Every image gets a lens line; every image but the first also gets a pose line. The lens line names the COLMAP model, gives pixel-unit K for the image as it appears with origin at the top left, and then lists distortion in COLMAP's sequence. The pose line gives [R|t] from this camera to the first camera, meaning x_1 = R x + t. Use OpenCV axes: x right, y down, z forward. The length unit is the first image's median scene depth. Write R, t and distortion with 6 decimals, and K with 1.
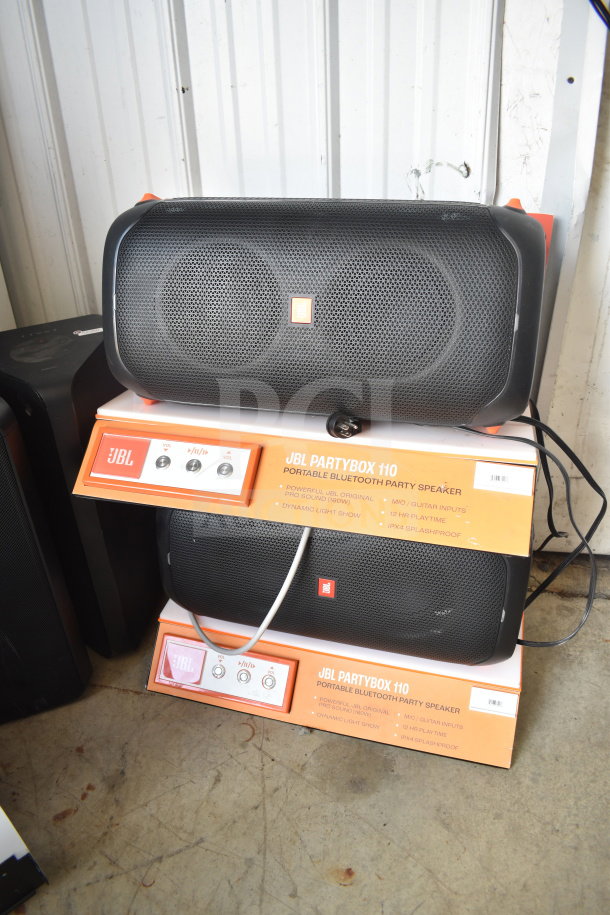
lens RADIAL K [[704.2, 0, 306.5], [0, 704.2, 454.6], [0, 0, 1]] dist [-0.093966, 0.005041]
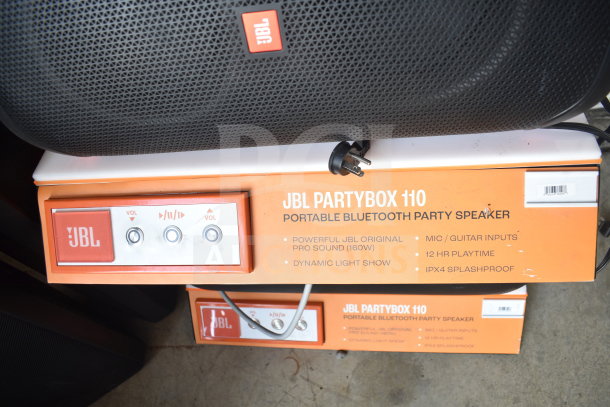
lens RADIAL K [[469.5, 0, 305.4], [0, 469.5, 202.7], [0, 0, 1]] dist [-0.093966, 0.005041]
pose [[0.973269, -0.229641, 0.003493, -0.005373], [0.199615, 0.853336, 0.481634, -0.219340], [-0.113584, -0.468062, 0.876366, 0.481025]]
